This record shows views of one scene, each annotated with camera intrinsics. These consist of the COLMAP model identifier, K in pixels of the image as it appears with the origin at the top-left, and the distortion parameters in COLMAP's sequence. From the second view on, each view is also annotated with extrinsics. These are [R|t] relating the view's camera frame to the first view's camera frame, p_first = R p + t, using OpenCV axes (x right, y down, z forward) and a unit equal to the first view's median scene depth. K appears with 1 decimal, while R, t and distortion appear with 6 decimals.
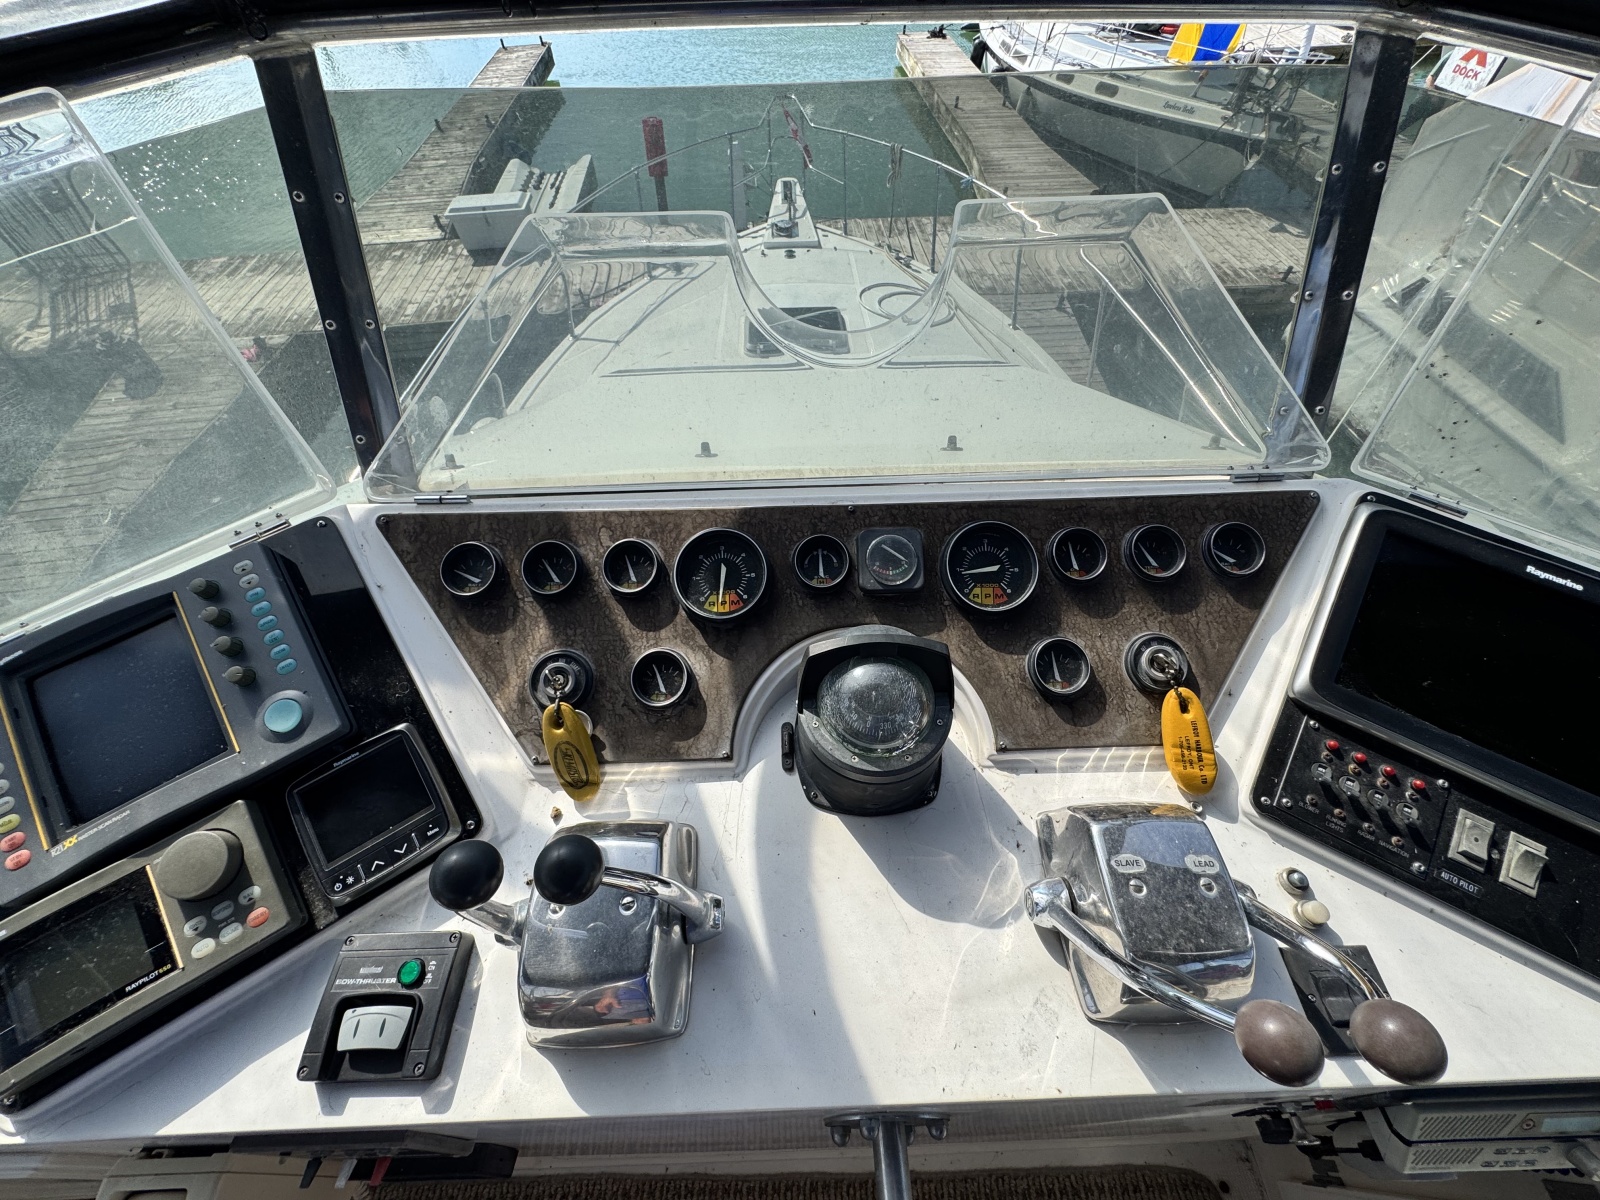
lens RADIAL K [[636.0, 0, 789.1], [0, 636.0, 600.5], [0, 0, 1]] dist [-0.003856, 0.000158]
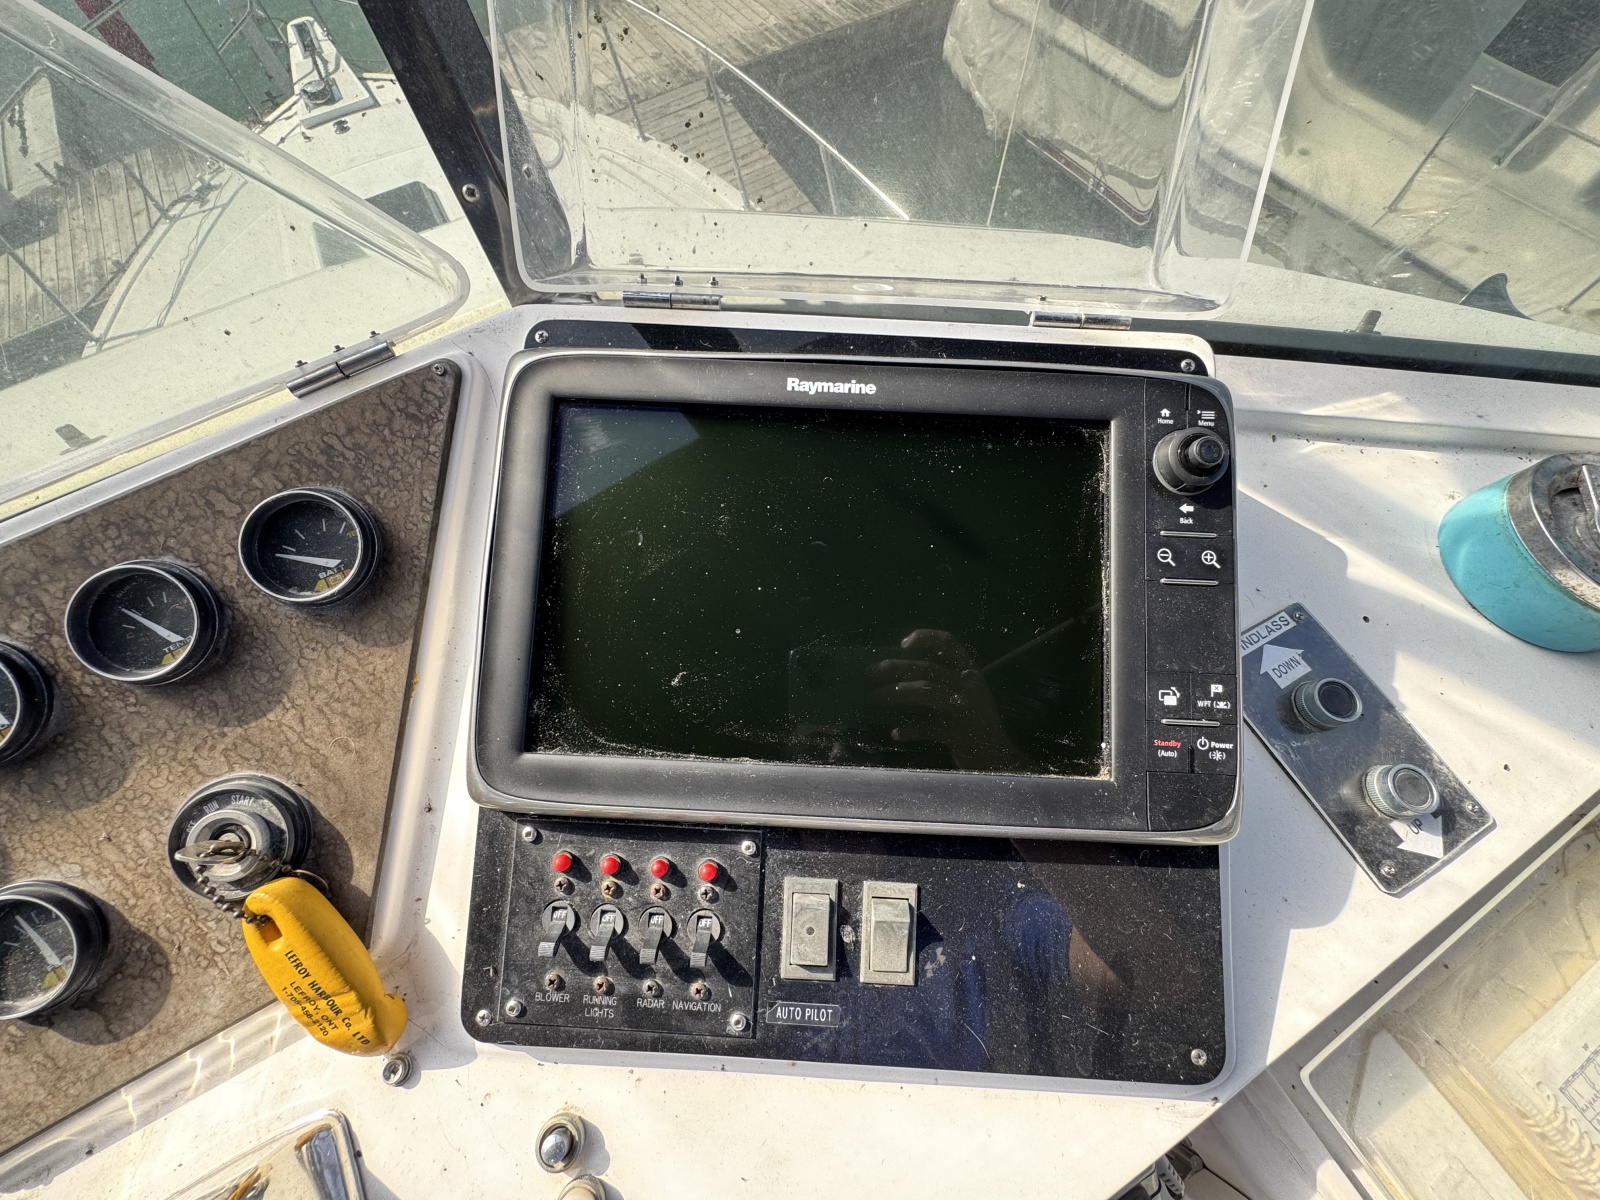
lens RADIAL K [[636.0, 0, 801.4], [0, 636.0, 603.9], [0, 0, 1]] dist [-0.003856, 0.000158]
pose [[0.884585, -0.434774, 0.168764, 0.129159], [0.391783, 0.889051, 0.236840, -0.001178], [-0.253012, -0.143386, 0.956779, 0.059549]]
